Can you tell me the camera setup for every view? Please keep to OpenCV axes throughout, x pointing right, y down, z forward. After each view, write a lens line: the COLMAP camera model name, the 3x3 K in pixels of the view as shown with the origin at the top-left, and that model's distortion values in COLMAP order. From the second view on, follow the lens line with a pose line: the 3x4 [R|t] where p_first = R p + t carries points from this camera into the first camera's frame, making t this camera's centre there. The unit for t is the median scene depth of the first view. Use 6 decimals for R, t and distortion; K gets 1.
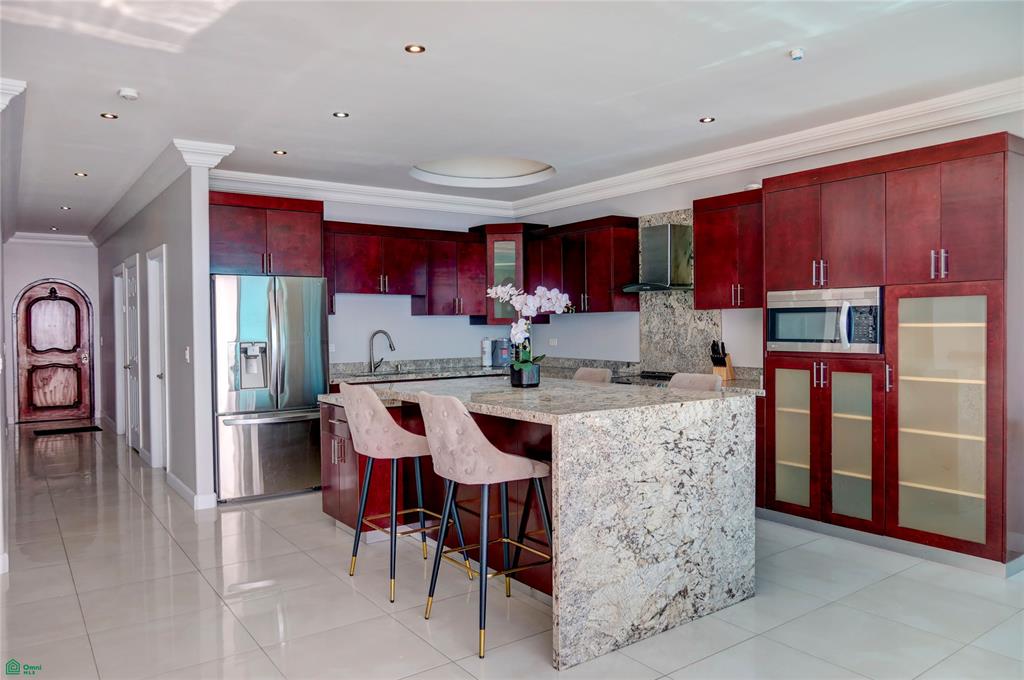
lens RADIAL K [[704.7, 0, 518.6], [0, 704.7, 343.5], [0, 0, 1]] dist [-0.031306, 0.010253]
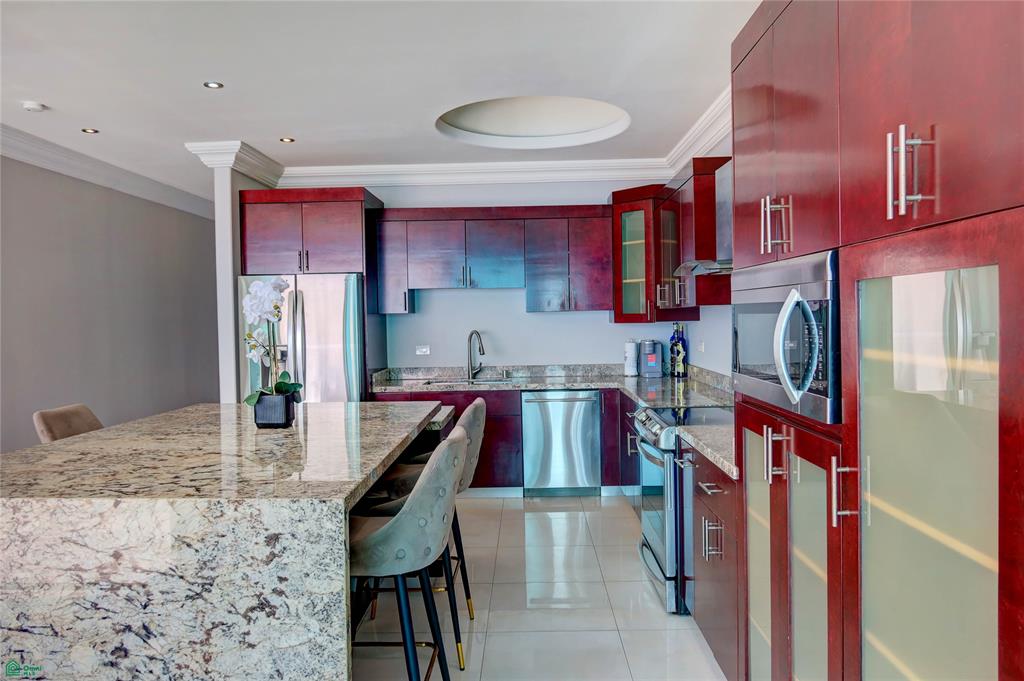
lens RADIAL K [[704.7, 0, 507.3], [0, 704.7, 346.0], [0, 0, 1]] dist [-0.031306, 0.010253]
pose [[0.791112, 0.021055, -0.611309, 0.731971], [-0.007441, 0.999665, 0.024802, -0.043554], [0.611627, -0.015073, 0.791003, 0.714116]]
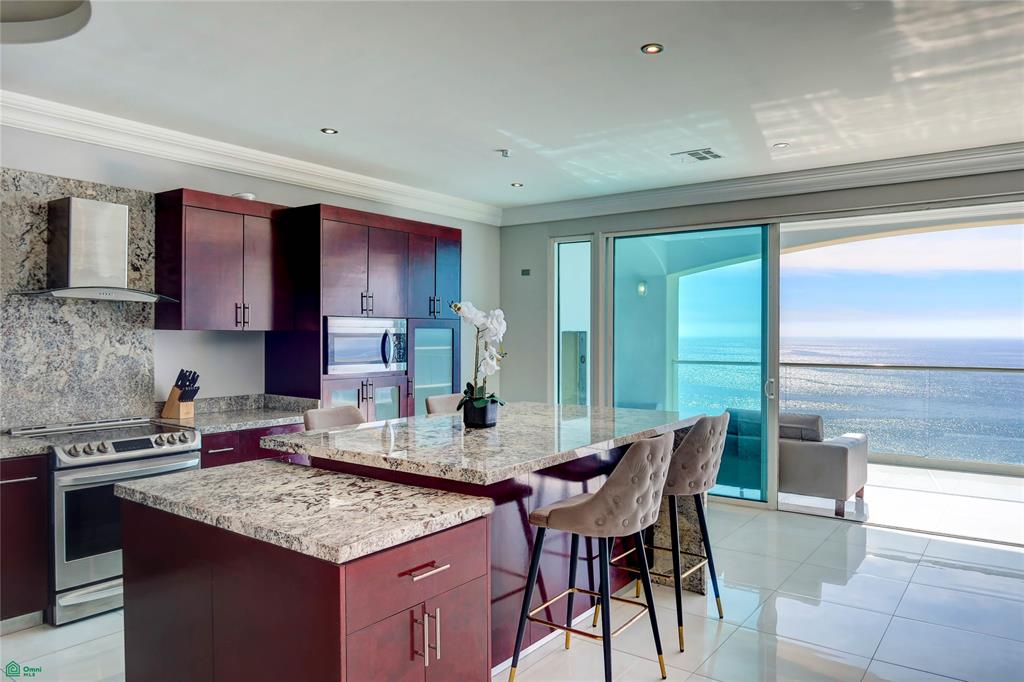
lens RADIAL K [[704.7, 0, 508.8], [0, 704.7, 334.6], [0, 0, 1]] dist [-0.031306, 0.010253]
pose [[-0.299061, -0.000198, 0.954234, -0.945925], [0.018809, 0.999804, 0.006103, -0.066421], [-0.954049, 0.019773, -0.298999, 1.435879]]
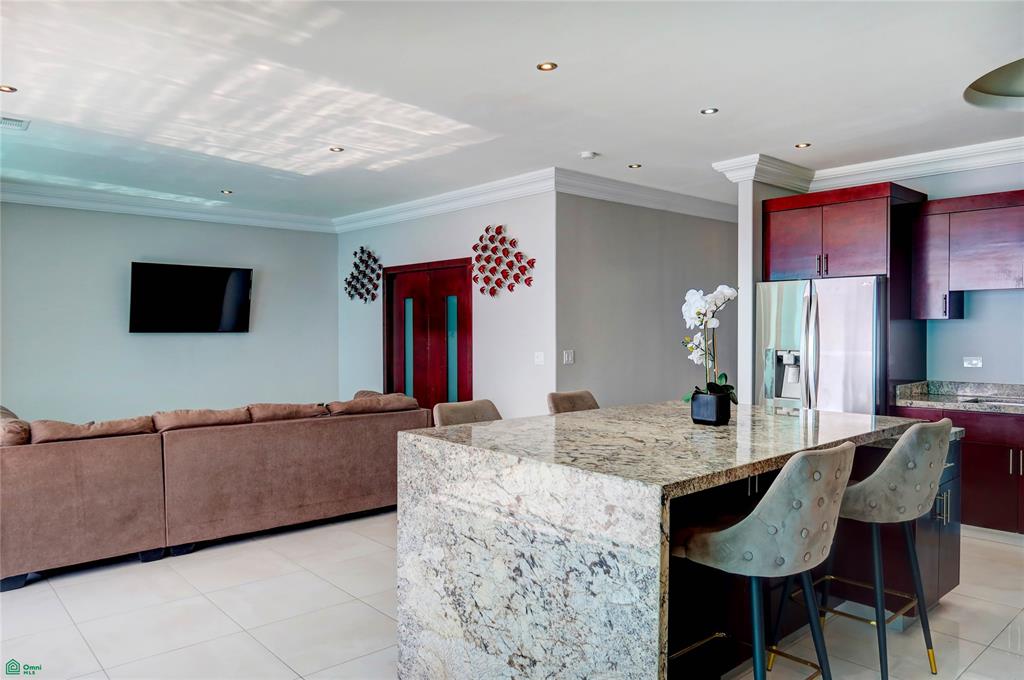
lens RADIAL K [[704.7, 0, 505.7], [0, 704.7, 341.9], [0, 0, 1]] dist [-0.031306, 0.010253]
pose [[0.089657, 0.028614, -0.995562, 0.875681], [-0.023121, 0.999378, 0.026641, -0.047926], [0.995704, 0.020630, 0.090263, 0.857144]]
